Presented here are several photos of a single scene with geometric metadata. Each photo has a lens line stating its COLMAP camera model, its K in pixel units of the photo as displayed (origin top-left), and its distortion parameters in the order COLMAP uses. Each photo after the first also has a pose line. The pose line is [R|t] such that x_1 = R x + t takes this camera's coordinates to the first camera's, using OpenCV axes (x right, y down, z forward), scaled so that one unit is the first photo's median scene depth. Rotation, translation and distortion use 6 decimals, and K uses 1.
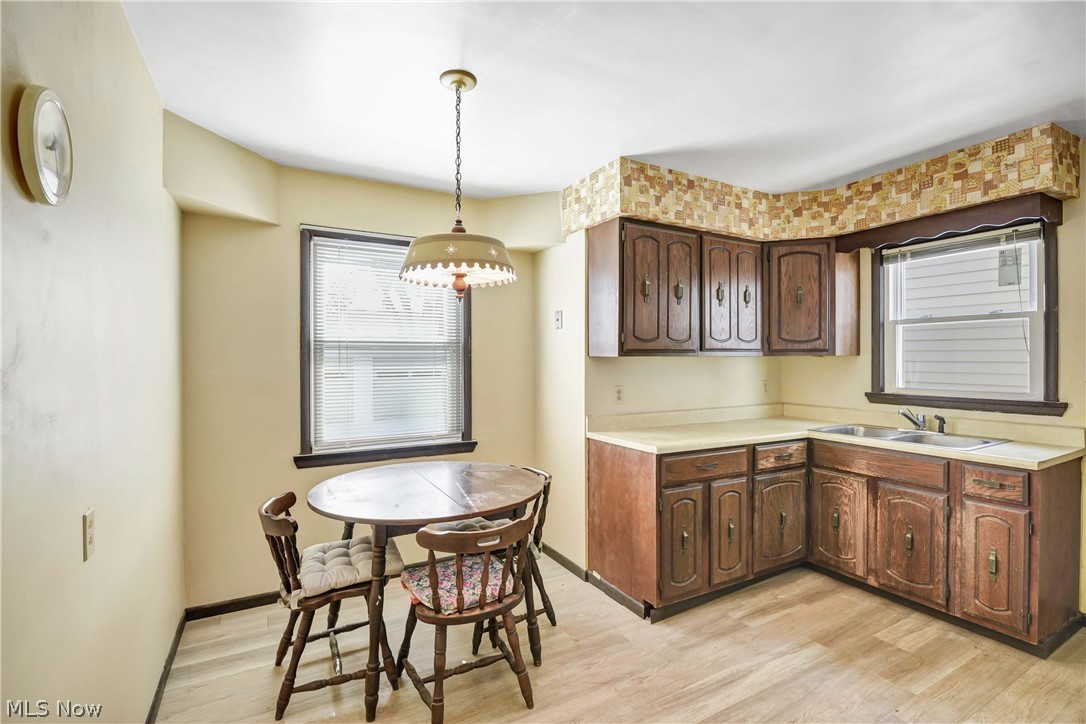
lens RADIAL K [[496.0, 0, 541.7], [0, 496.0, 361.3], [0, 0, 1]] dist [-0.002384, -0.000228]
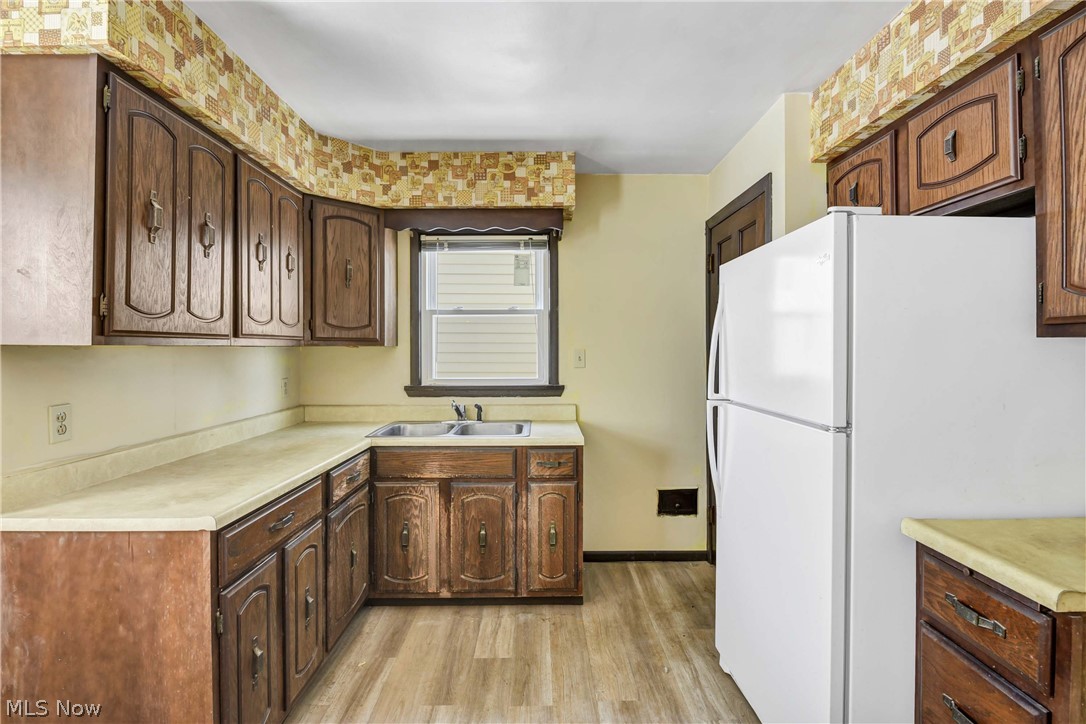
lens RADIAL K [[511.3, 0, 556.2], [0, 511.3, 349.8], [0, 0, 1]] dist [0.000049, -0.006672]
pose [[0.468726, -0.001175, 0.883343, -0.067650], [0.005520, 0.999983, -0.001599, -0.001928], [-0.883326, 0.005626, 0.468725, 0.371902]]
